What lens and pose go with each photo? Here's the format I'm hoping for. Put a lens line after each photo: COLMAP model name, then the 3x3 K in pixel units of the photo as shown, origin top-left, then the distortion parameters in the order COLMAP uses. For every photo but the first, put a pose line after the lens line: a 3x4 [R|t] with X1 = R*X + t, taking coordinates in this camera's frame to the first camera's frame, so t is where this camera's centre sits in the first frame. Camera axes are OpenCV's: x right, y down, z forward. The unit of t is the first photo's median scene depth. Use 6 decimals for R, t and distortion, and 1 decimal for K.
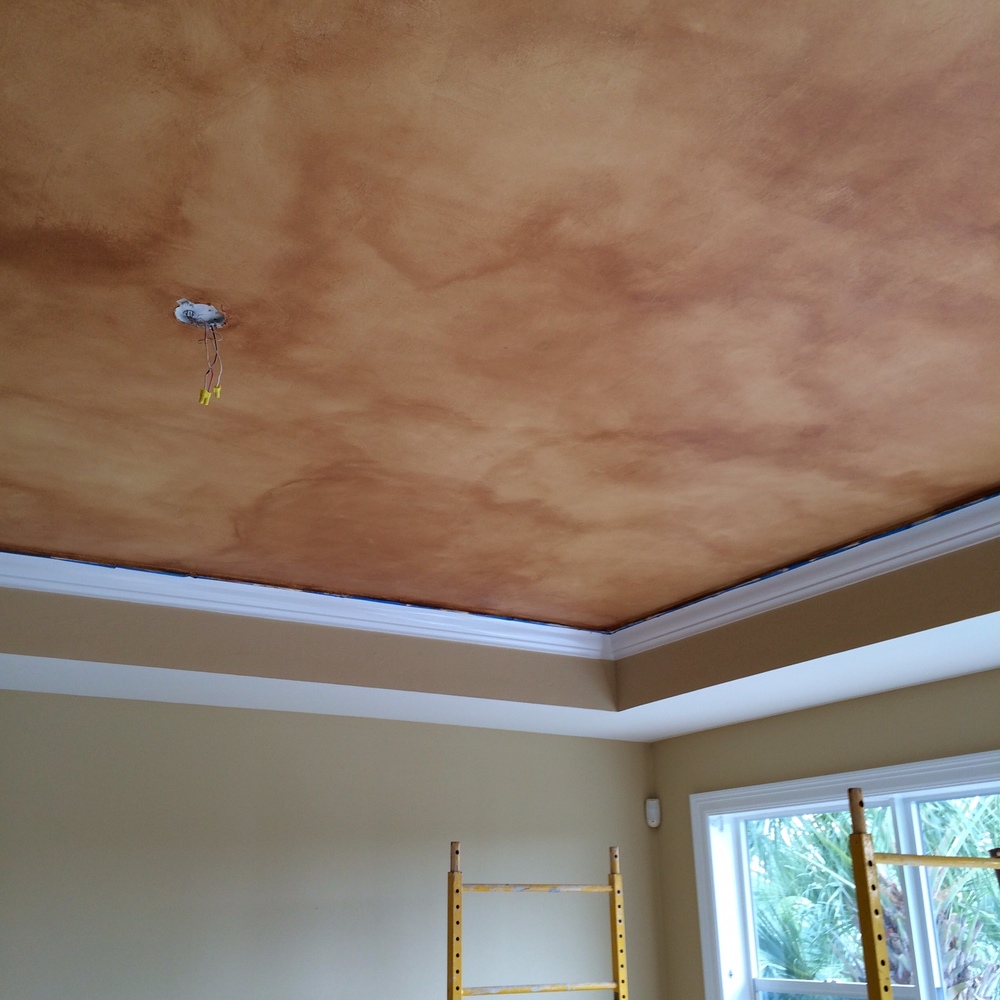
lens RADIAL K [[1145.4, 0, 500.8], [0, 1145.4, 499.2], [0, 0, 1]] dist [0.050163, 0.000000]
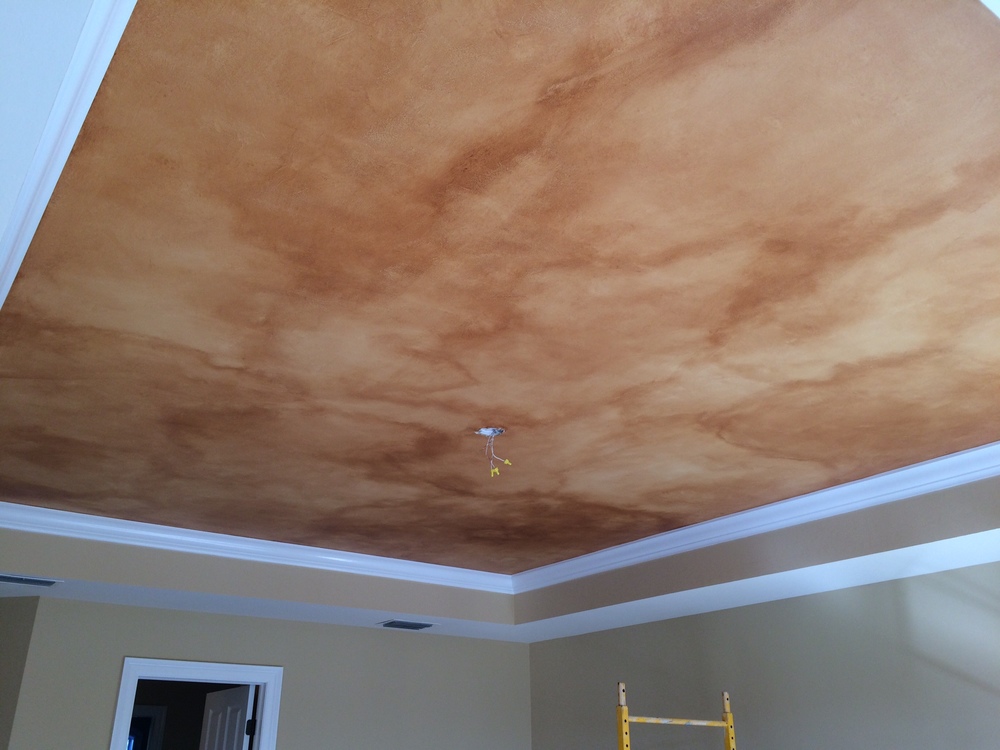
lens RADIAL K [[864.3, 0, 500.9], [0, 864.3, 377.2], [0, 0, 1]] dist [0.060654, -0.032857]
pose [[0.097317, -0.402697, -0.910145, 1.112230], [0.348474, 0.870385, -0.347844, 0.278394], [0.932253, -0.283311, 0.225033, 0.683381]]
